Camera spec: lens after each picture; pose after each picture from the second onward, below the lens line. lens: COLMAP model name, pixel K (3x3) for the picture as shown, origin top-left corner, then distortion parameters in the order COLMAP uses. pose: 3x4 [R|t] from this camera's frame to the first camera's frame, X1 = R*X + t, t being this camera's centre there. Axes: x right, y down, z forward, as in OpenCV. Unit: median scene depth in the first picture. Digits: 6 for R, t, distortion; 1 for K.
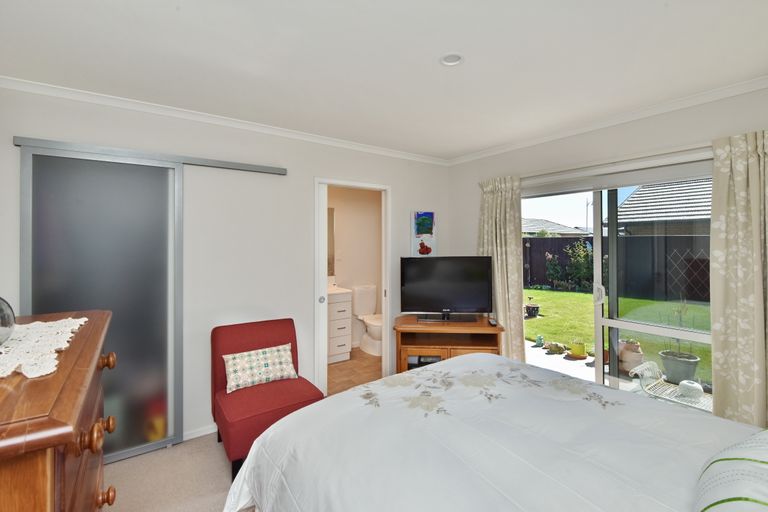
lens RADIAL K [[352.1, 0, 387.5], [0, 352.1, 239.8], [0, 0, 1]] dist [-0.003633, -0.000486]
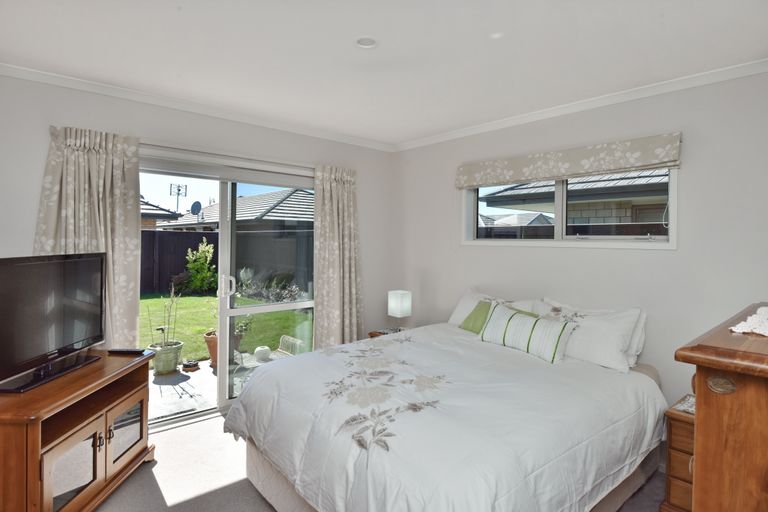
lens RADIAL K [[410.3, 0, 384.3], [0, 410.3, 251.6], [0, 0, 1]] dist [0.002397, -0.000102]
pose [[-0.104419, -0.023986, 0.994244, -0.527826], [-0.019270, 0.999570, 0.022090, 0.019904], [-0.994347, -0.016853, -0.104836, 0.601907]]
